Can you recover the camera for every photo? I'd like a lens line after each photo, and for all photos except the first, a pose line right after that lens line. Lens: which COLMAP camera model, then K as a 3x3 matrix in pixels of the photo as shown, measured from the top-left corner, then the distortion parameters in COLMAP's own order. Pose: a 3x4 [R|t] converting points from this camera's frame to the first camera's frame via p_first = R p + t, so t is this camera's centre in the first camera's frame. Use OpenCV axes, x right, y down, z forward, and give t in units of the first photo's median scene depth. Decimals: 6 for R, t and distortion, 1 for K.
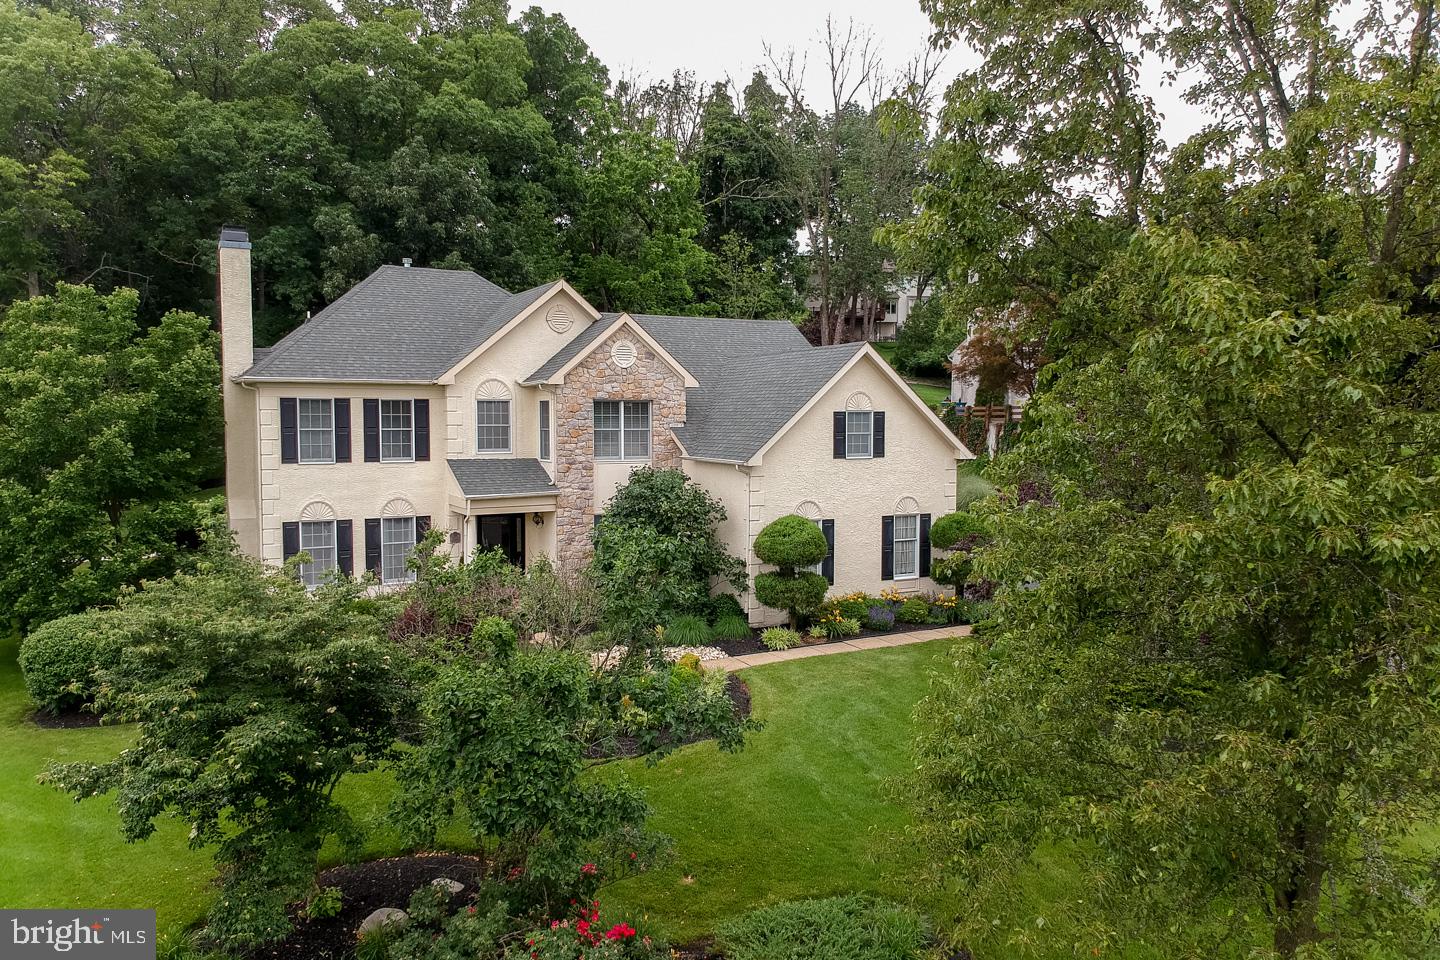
lens RADIAL K [[1002.5, 0, 746.0], [0, 1002.5, 478.4], [0, 0, 1]] dist [0.069714, -0.121858]
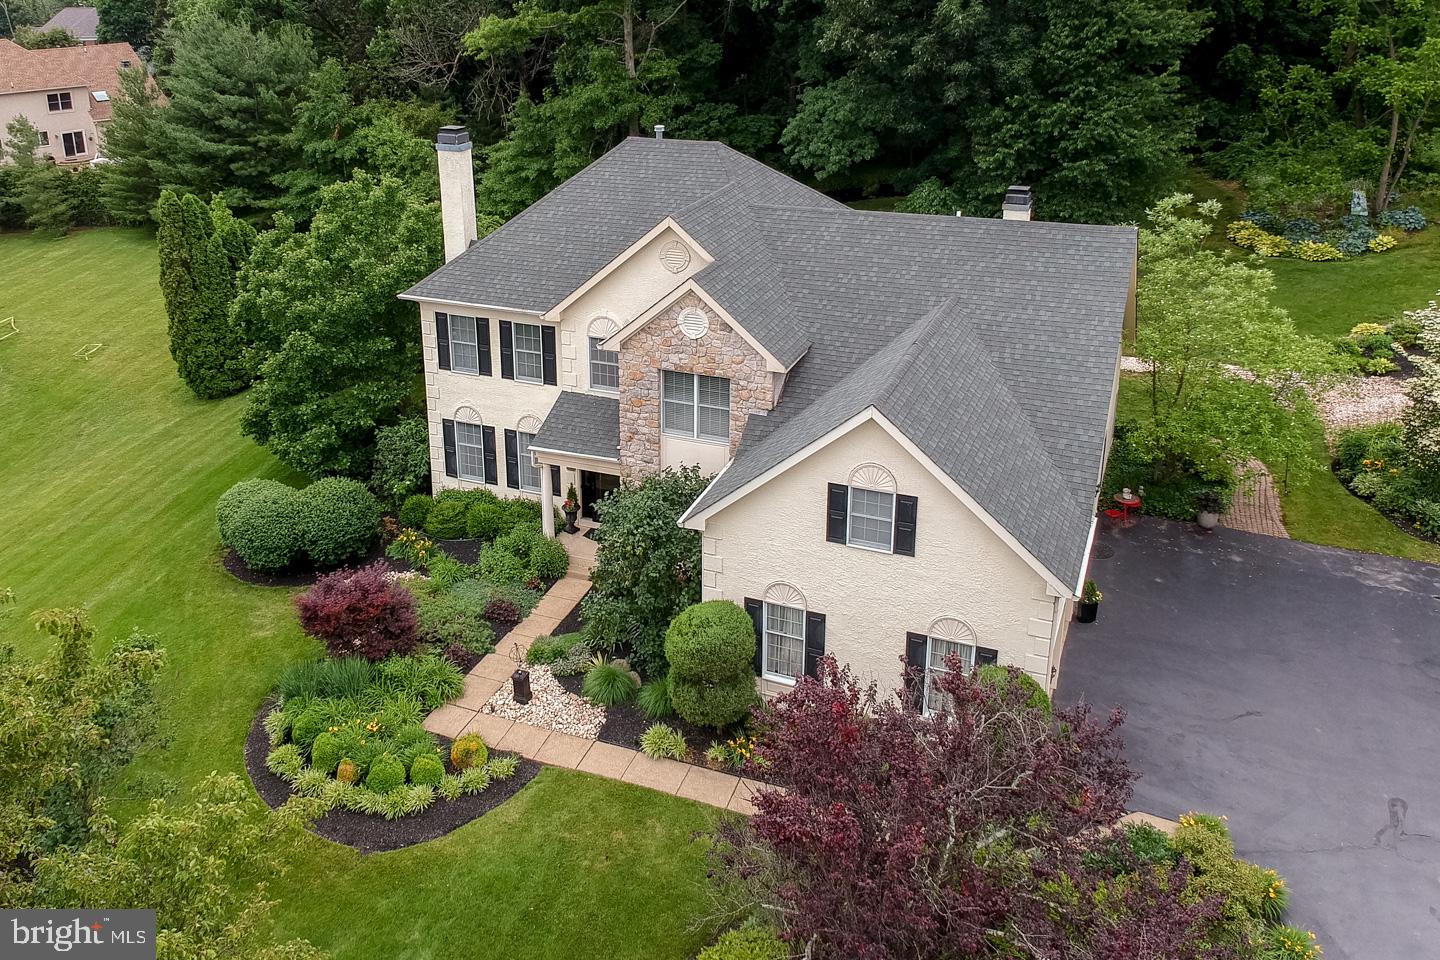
lens RADIAL K [[1253.5, 0, 607.5], [0, 1253.5, 349.3], [0, 0, 1]] dist [0.126960, -0.225198]
pose [[0.567170, 0.249630, -0.784859, 0.670874], [-0.035433, 0.959474, 0.279562, -0.397500], [0.822838, -0.130749, 0.553030, 0.368157]]
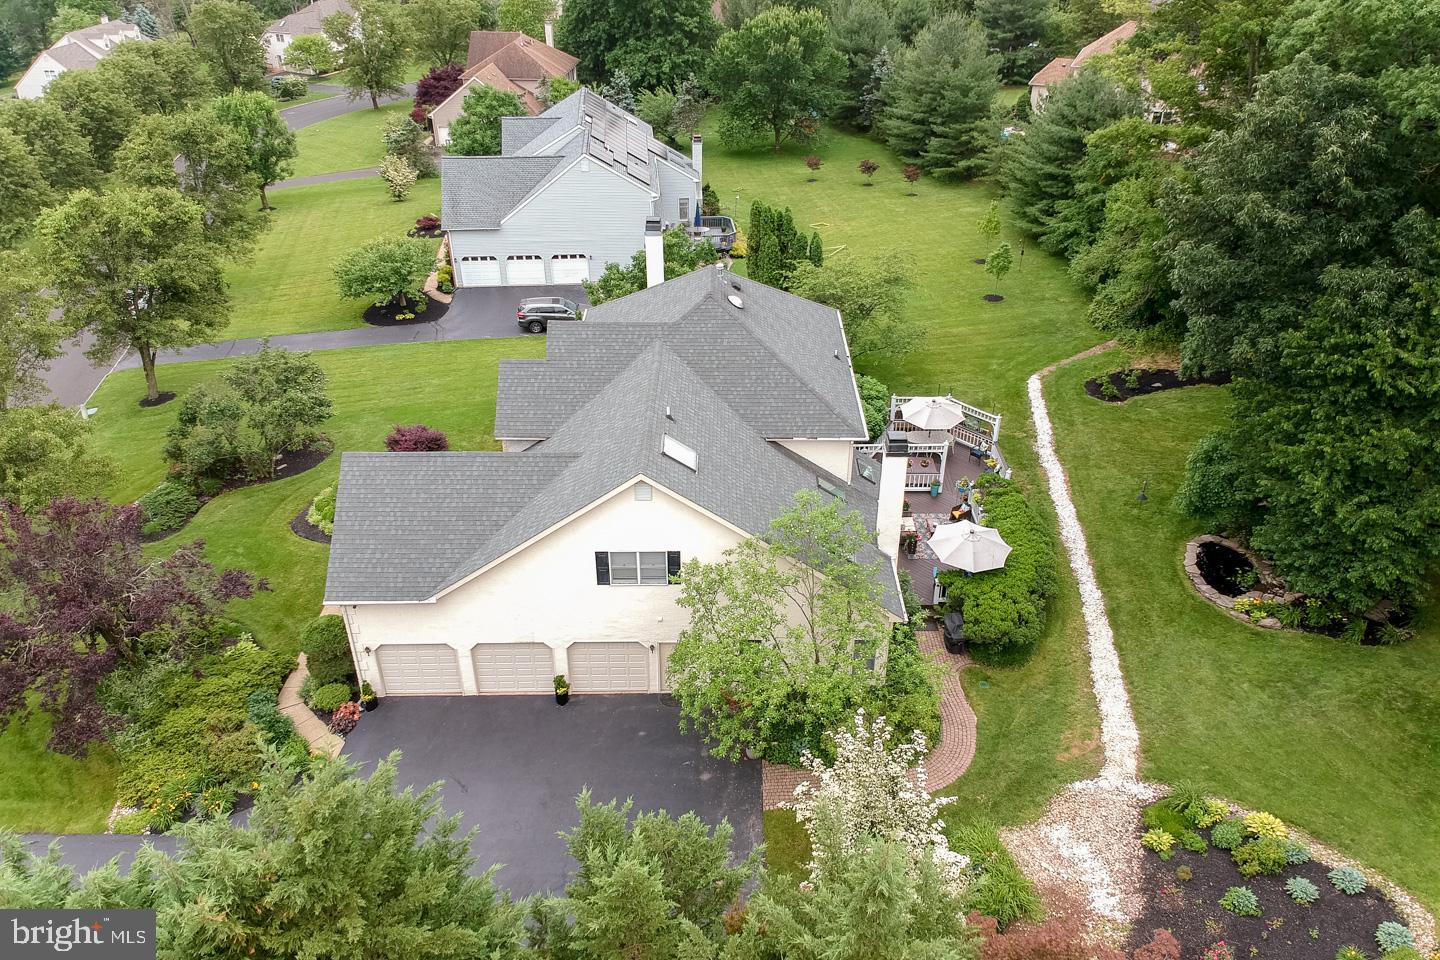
lens RADIAL K [[1058.8, 0, 732.0], [0, 1058.8, 466.8], [0, 0, 1]] dist [0.082450, -0.154685]
pose [[-0.492369, 0.441919, -0.749853, 0.833221], [-0.068716, 0.839092, 0.539632, -0.820108], [0.867670, 0.317225, -0.382776, 1.851802]]
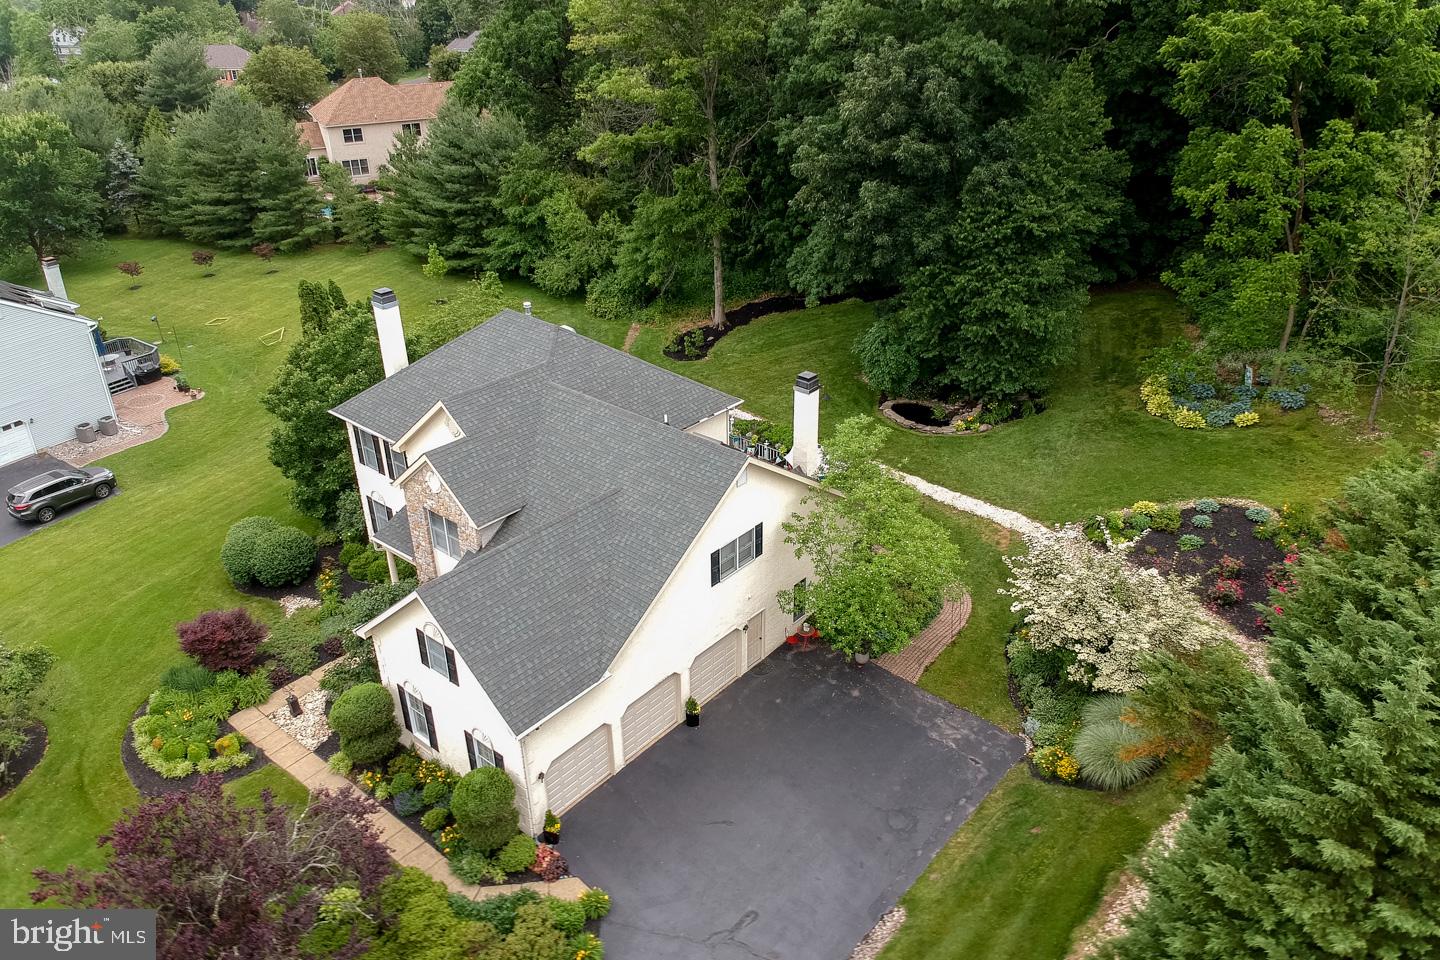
lens RADIAL K [[1055.2, 0, 726.4], [0, 1055.2, 472.5], [0, 0, 1]] dist [0.061446, -0.121394]
pose [[0.332796, 0.436594, -0.835842, 1.046412], [-0.061109, 0.894488, 0.442896, -0.718955], [0.941017, -0.096317, 0.324362, 0.934532]]
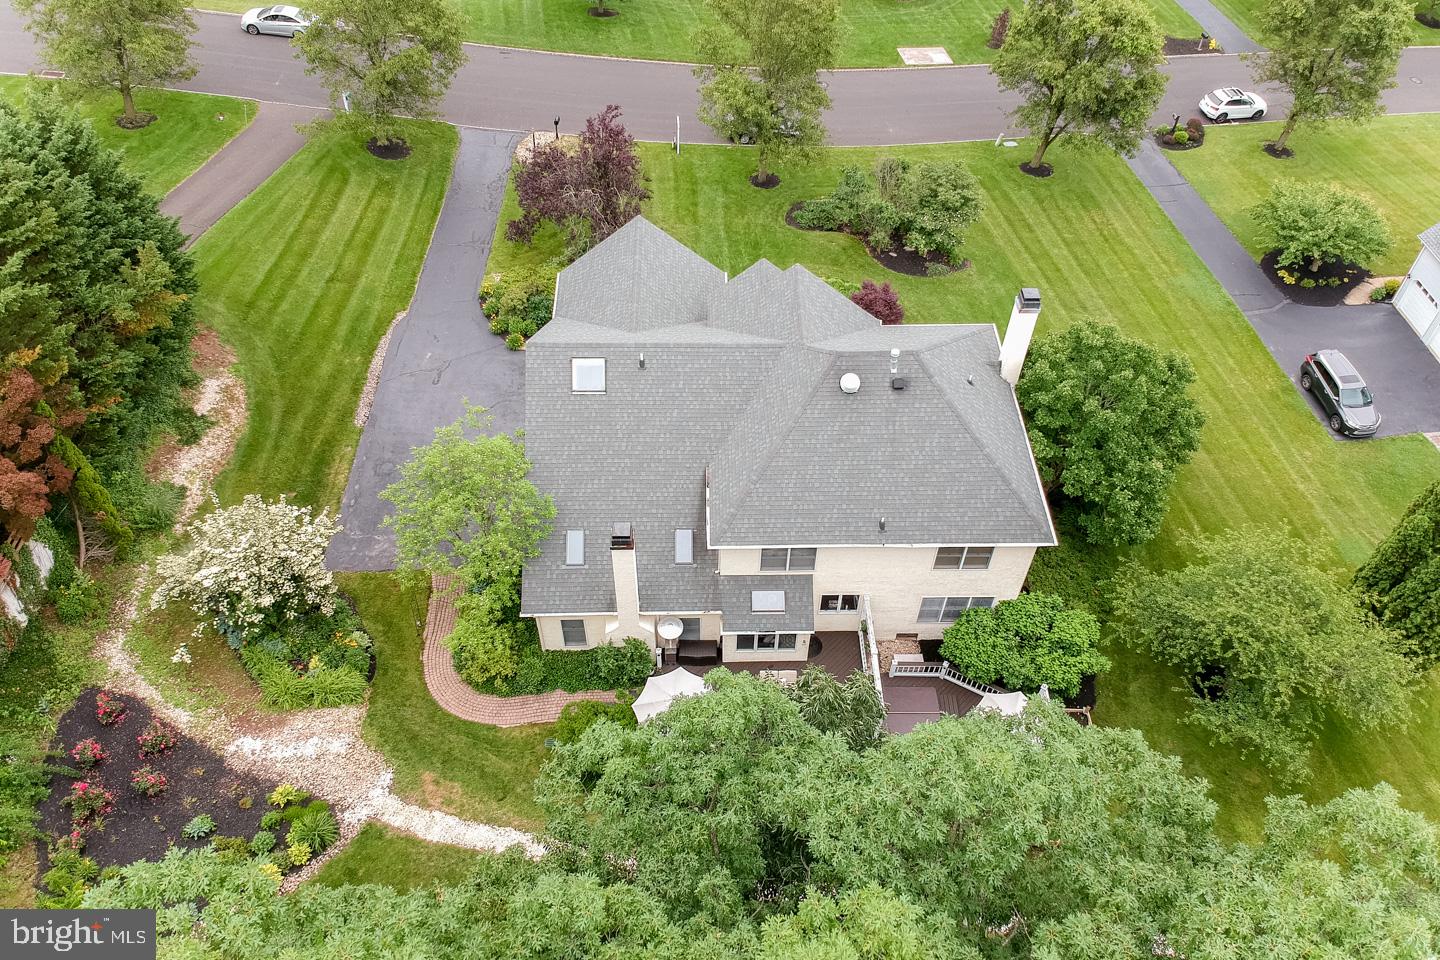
lens RADIAL K [[1058.8, 0, 732.0], [0, 1058.8, 466.8], [0, 0, 1]] dist [0.082450, -0.154685]
pose [[-0.878332, -0.365962, 0.307580, -0.704716], [0.017173, 0.618833, 0.785335, -1.205154], [-0.477743, 0.695067, -0.537256, 2.085026]]
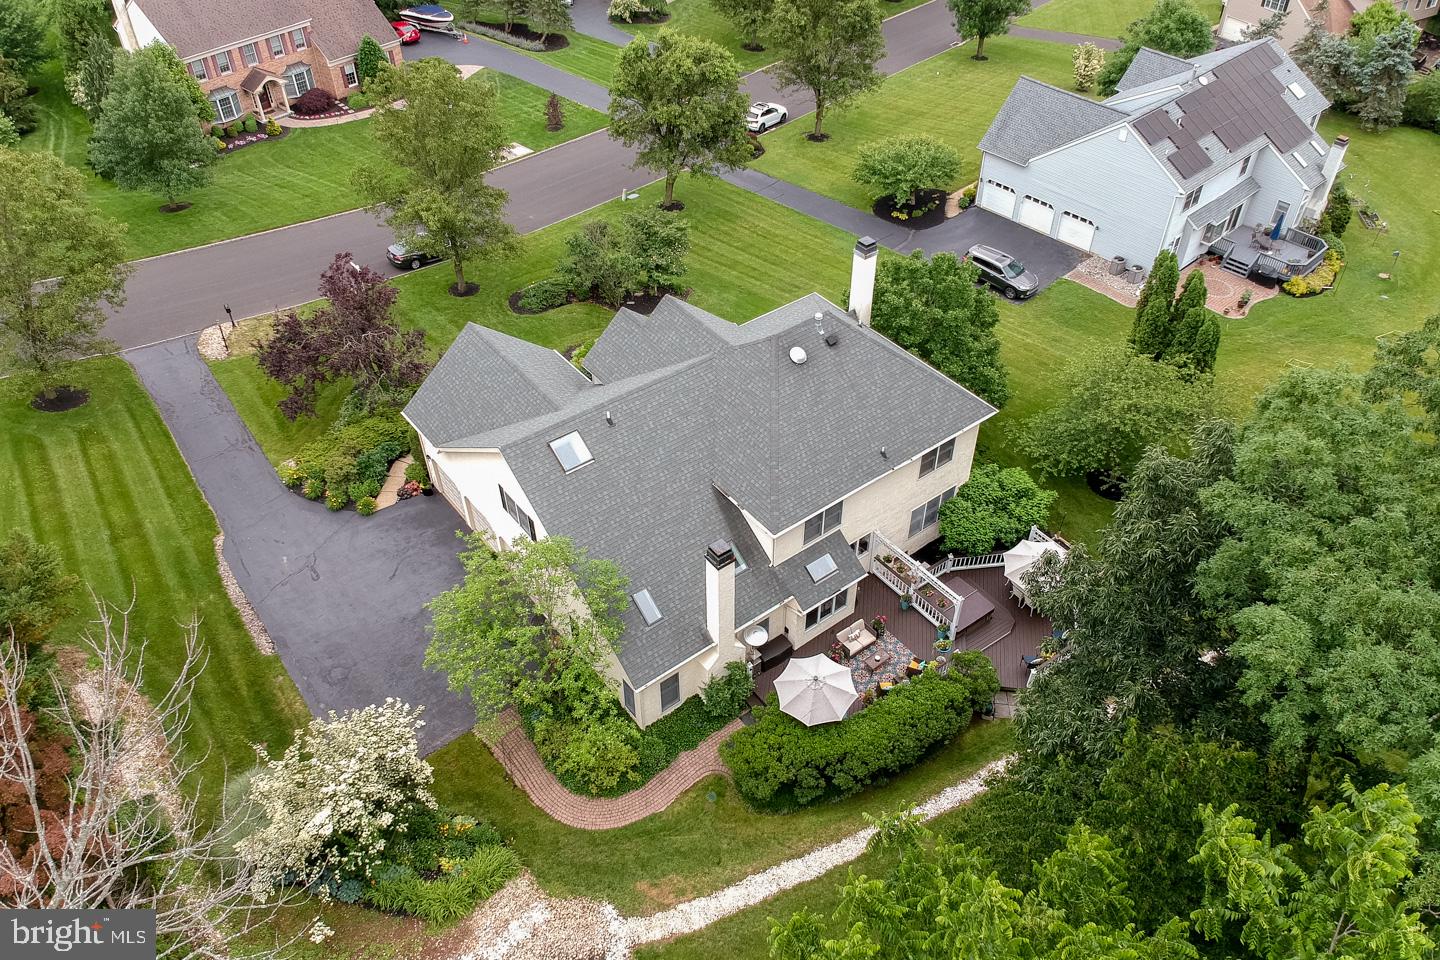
lens RADIAL K [[1055.2, 0, 726.4], [0, 1055.2, 472.5], [0, 0, 1]] dist [0.061446, -0.121394]
pose [[-0.991448, 0.090006, -0.094494, -0.128073], [-0.004978, 0.697477, 0.716590, -1.162804], [0.130405, 0.710932, -0.691064, 2.349396]]
